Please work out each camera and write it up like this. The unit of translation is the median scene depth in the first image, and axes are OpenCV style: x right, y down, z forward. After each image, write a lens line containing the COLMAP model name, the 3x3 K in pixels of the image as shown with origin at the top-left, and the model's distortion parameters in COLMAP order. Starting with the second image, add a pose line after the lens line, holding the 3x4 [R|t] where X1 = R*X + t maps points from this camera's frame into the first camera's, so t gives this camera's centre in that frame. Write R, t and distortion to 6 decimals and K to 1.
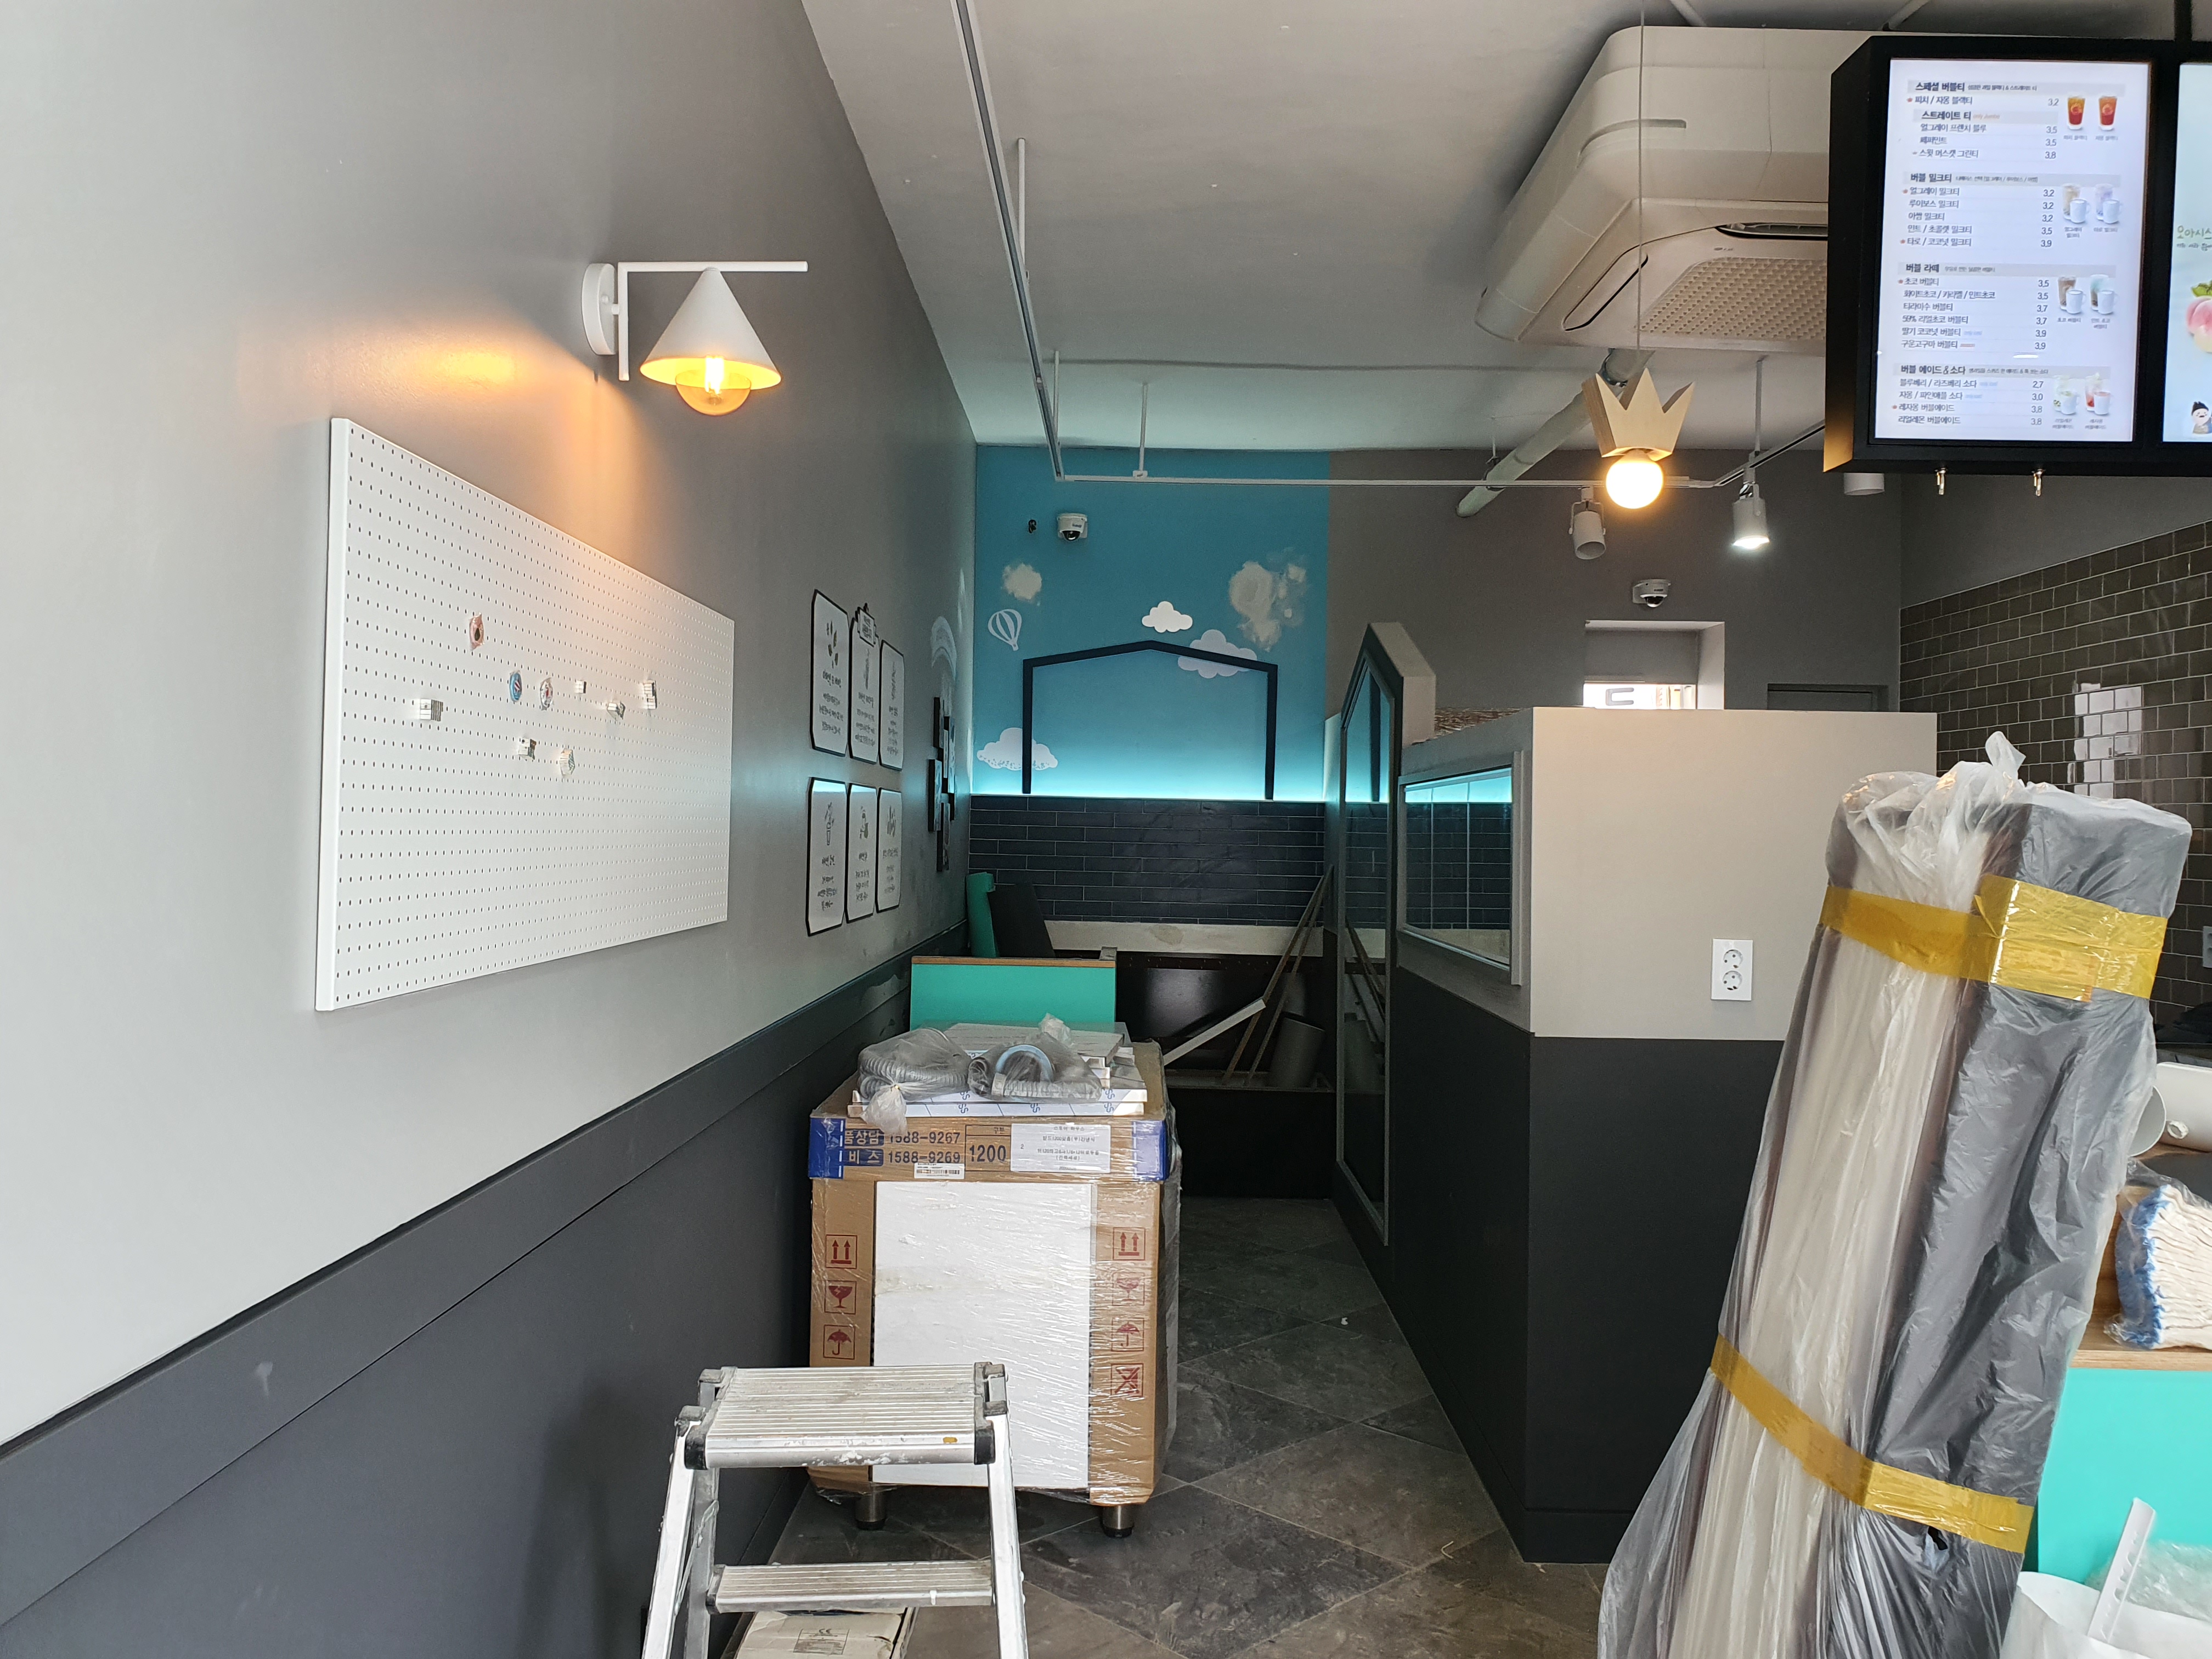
lens RADIAL K [[1701.0, 0, 1103.0], [0, 1701.0, 813.9], [0, 0, 1]] dist [0.080450, -0.172662]
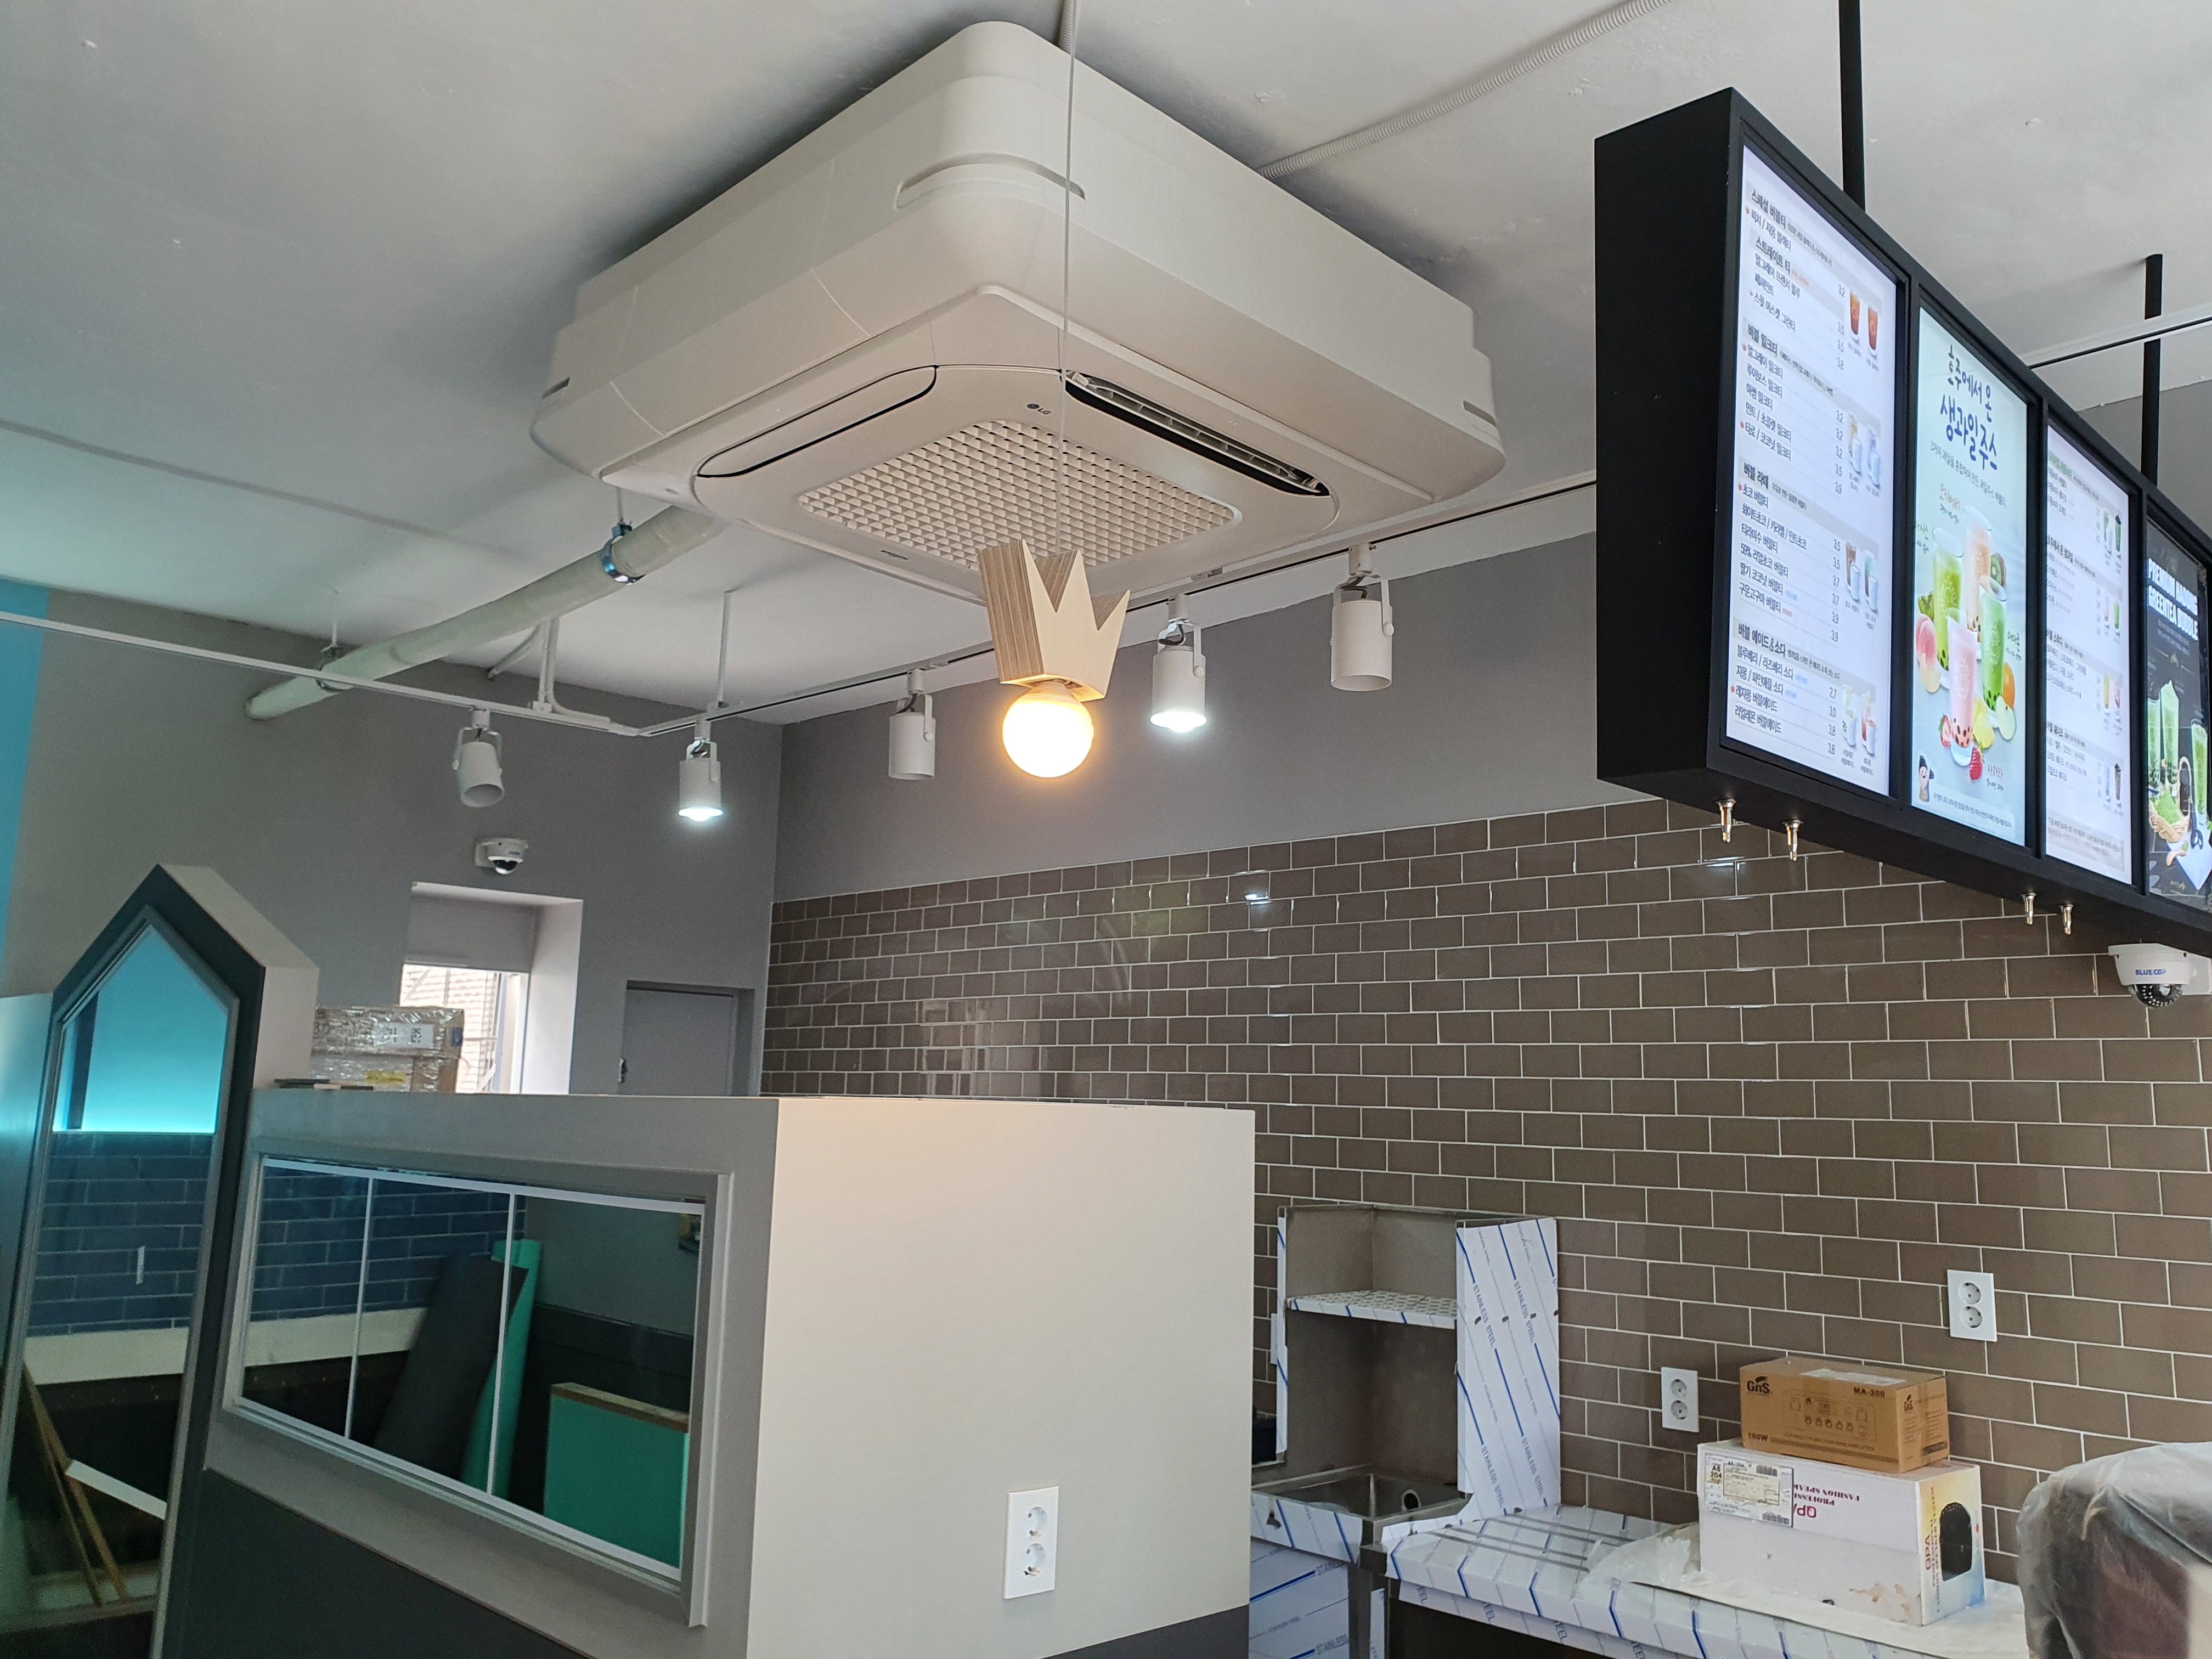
lens RADIAL K [[1701.0, 0, 1103.0], [0, 1701.0, 813.9], [0, 0, 1]] dist [0.080450, -0.172662]
pose [[0.697496, 0.119345, 0.706580, -0.046132], [-0.017866, 0.988624, -0.149346, -0.043688], [-0.716366, 0.091544, 0.691694, 0.321233]]
